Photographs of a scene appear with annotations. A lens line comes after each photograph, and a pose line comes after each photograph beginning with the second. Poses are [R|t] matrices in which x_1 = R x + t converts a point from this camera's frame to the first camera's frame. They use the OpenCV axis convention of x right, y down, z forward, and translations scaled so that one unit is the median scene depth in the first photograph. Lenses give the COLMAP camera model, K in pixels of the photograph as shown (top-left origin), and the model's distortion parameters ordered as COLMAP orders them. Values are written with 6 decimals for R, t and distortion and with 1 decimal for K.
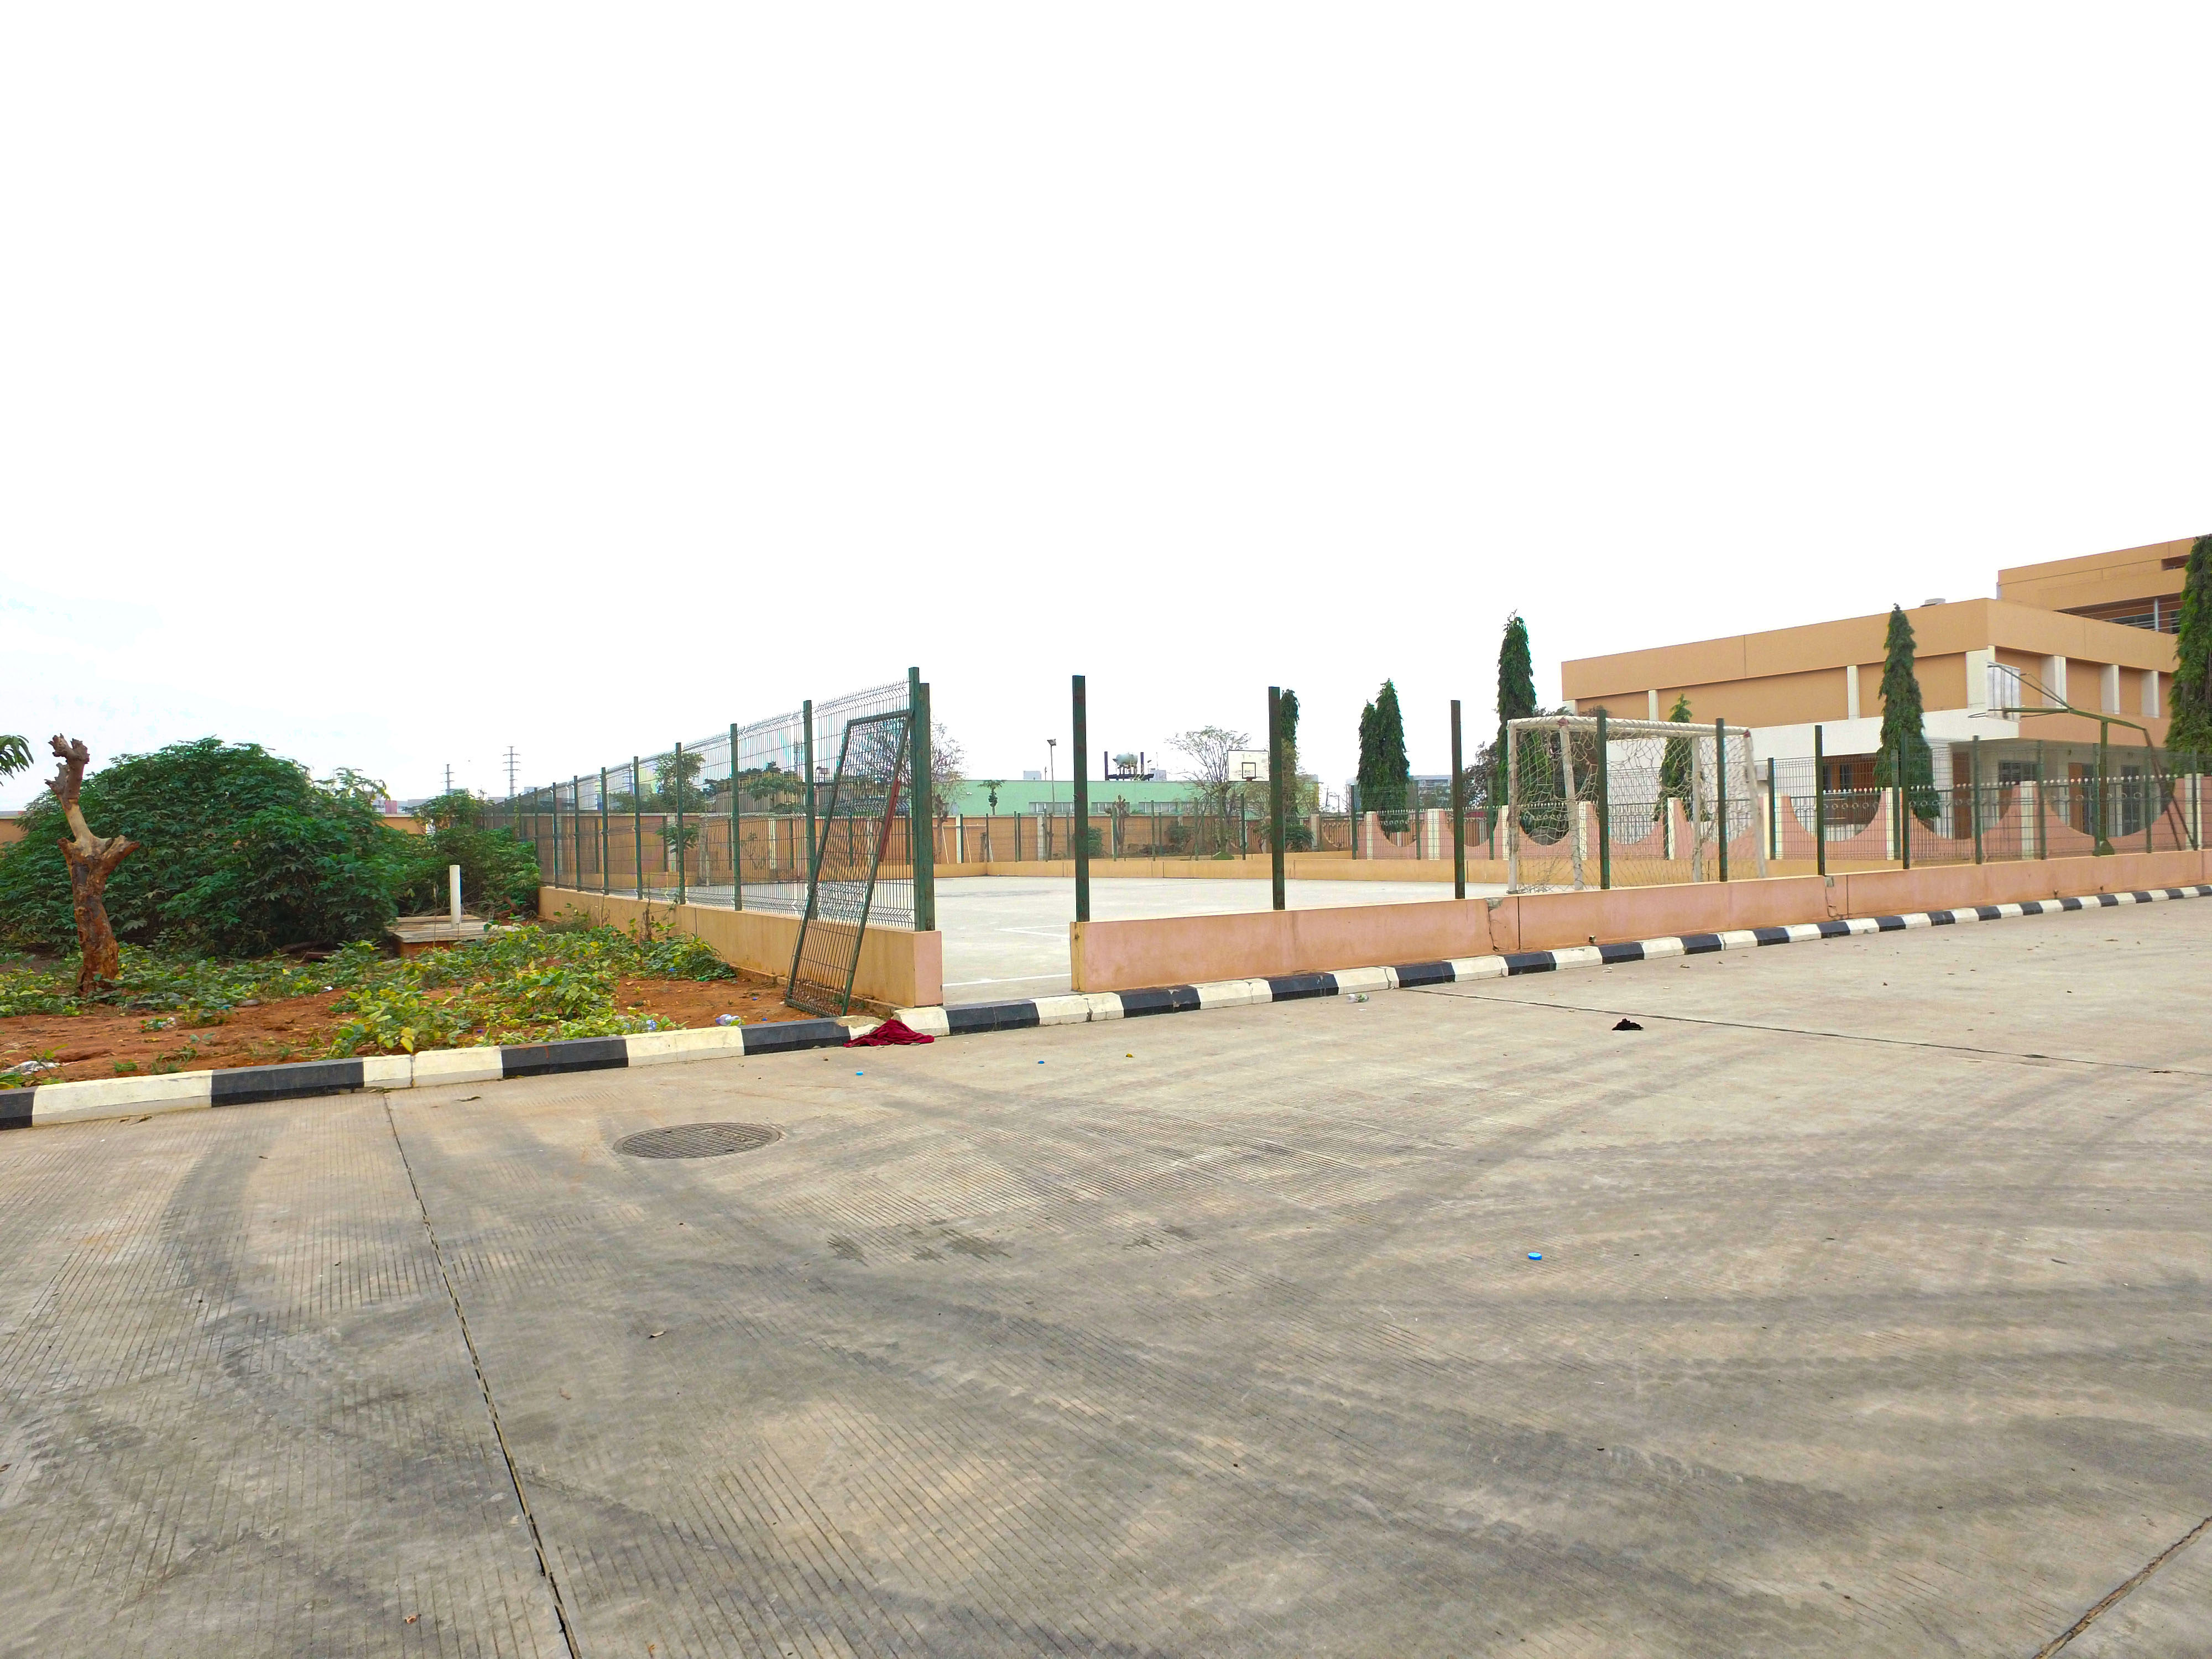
lens RADIAL K [[1297.6, 0, 1106.9], [0, 1297.6, 834.5], [0, 0, 1]] dist [-0.082478, 0.024775]
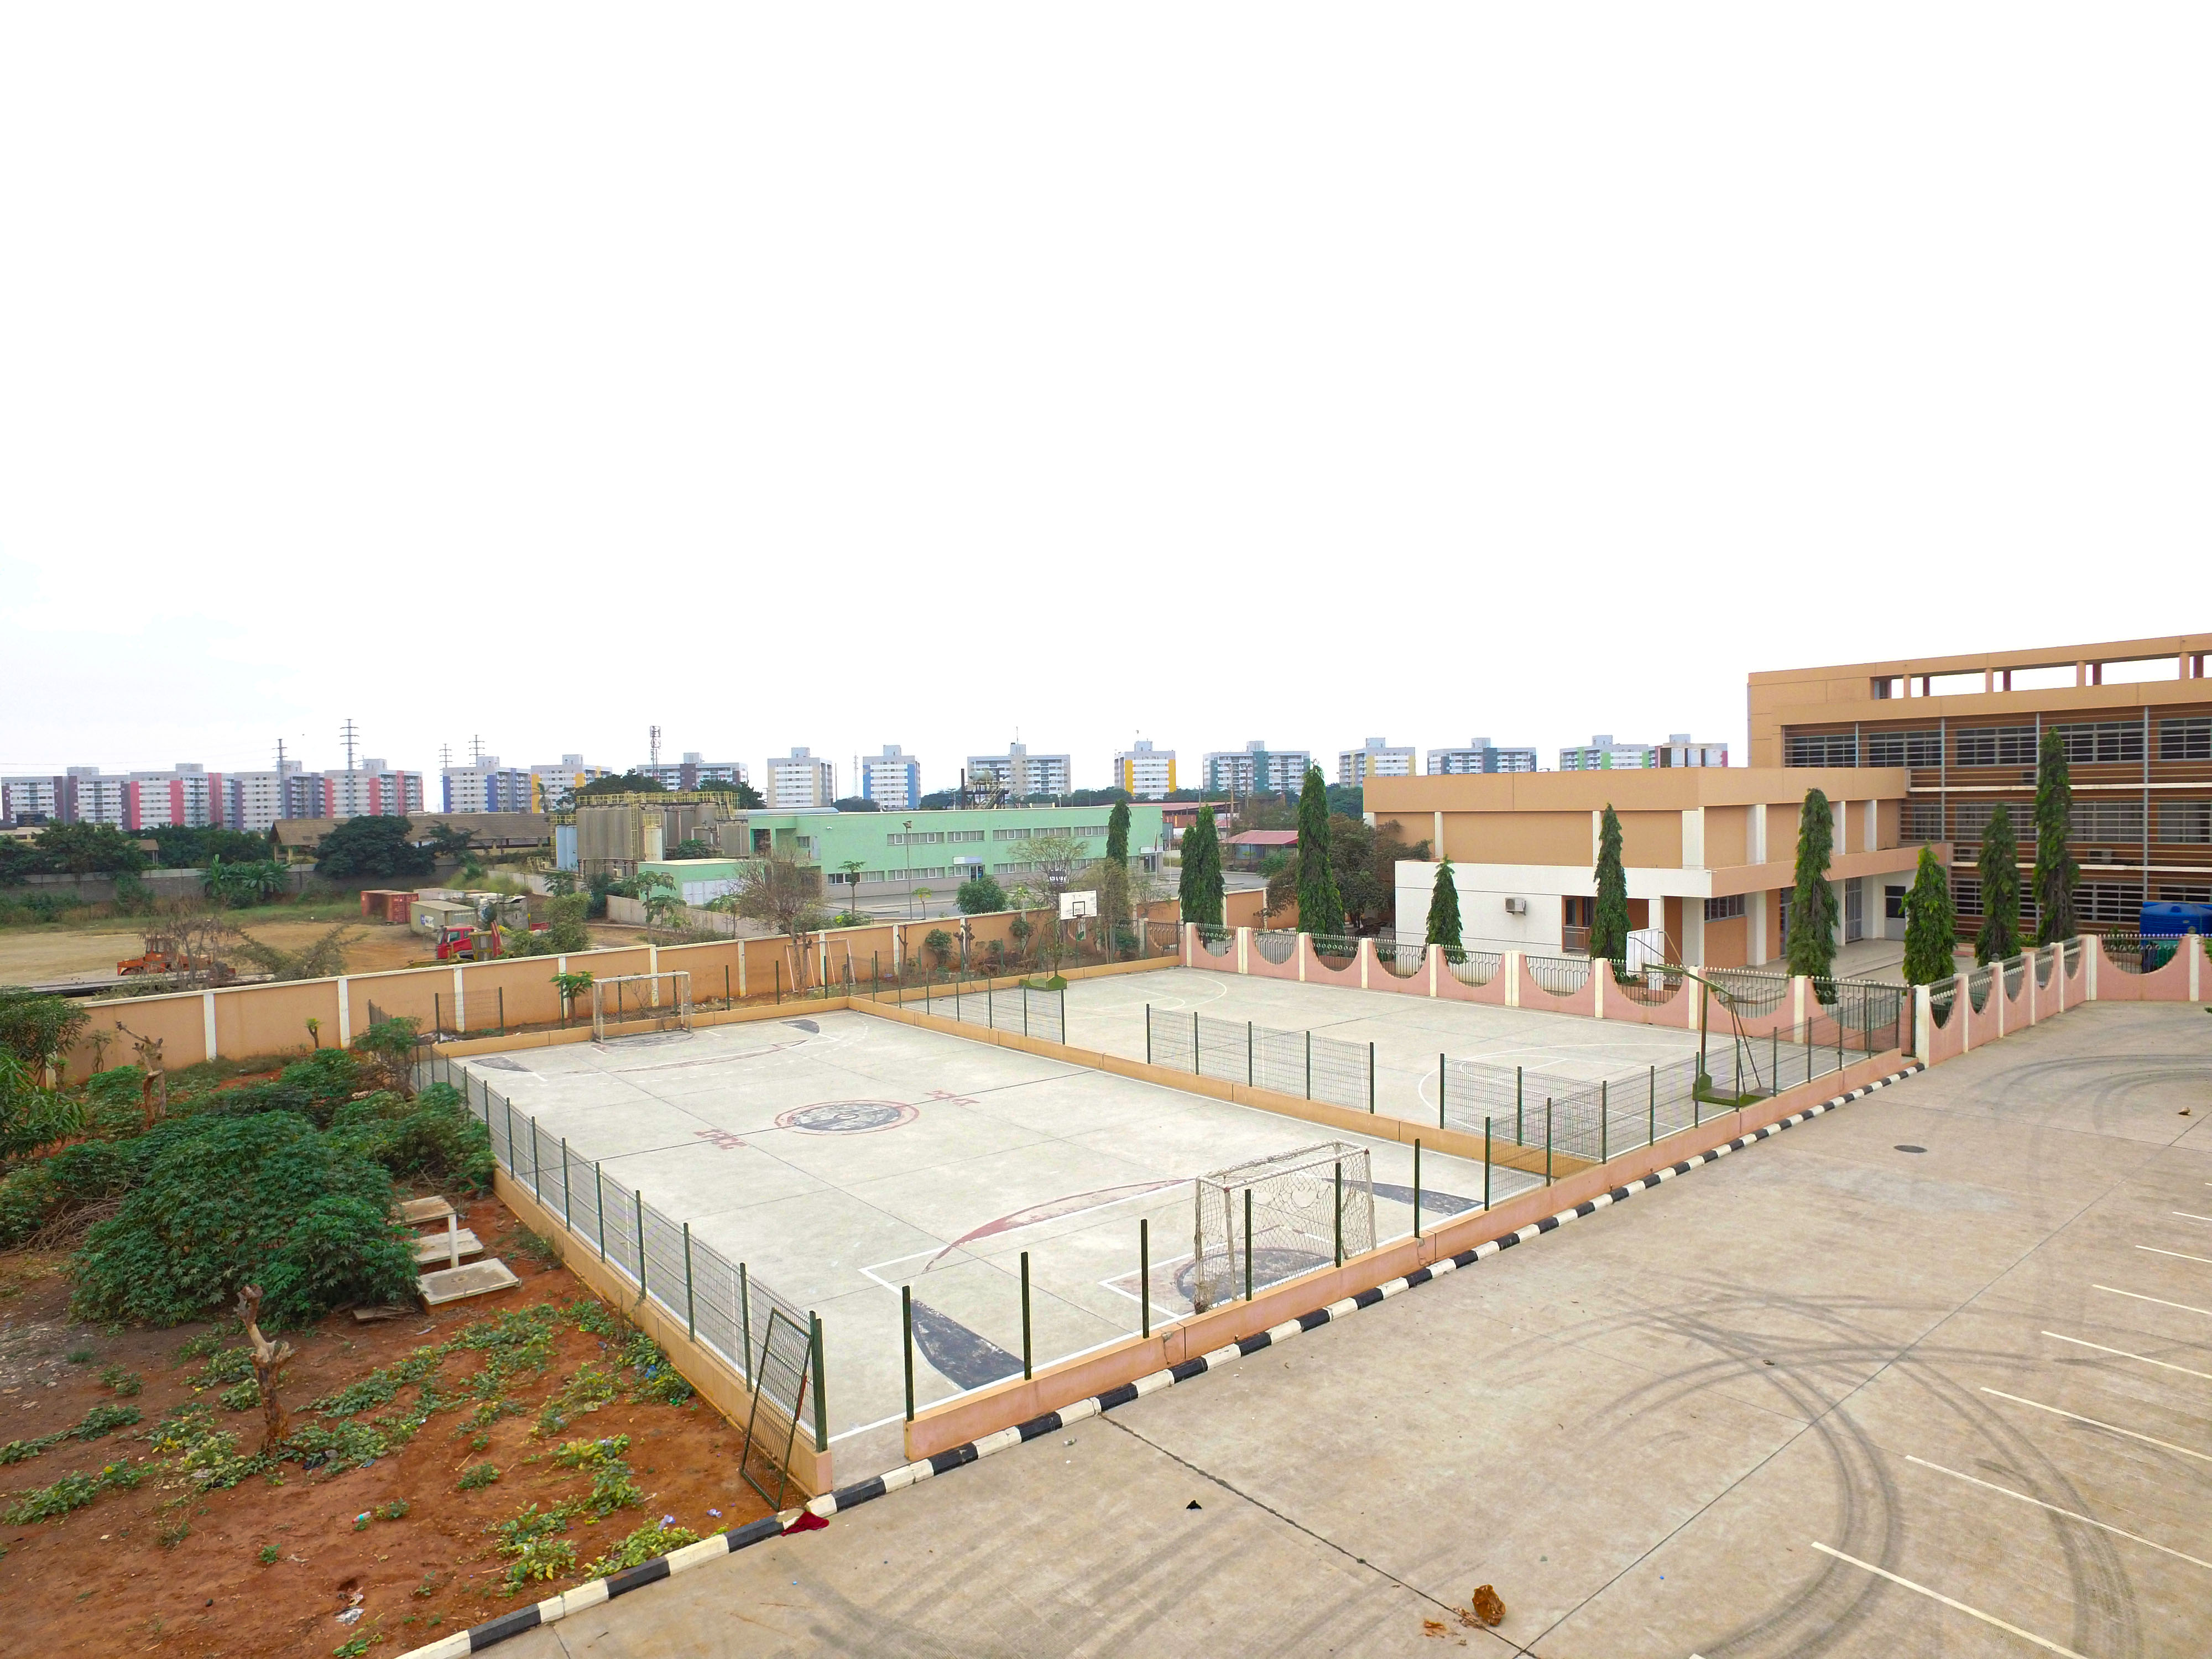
lens RADIAL K [[1297.6, 0, 1105.5], [0, 1297.6, 832.4], [0, 0, 1]] dist [-0.082478, 0.024775]
pose [[0.994445, -0.001621, 0.105244, 0.054842], [-0.001204, 0.999641, 0.026772, -0.659351], [-0.105249, -0.026750, 0.994086, -0.620579]]
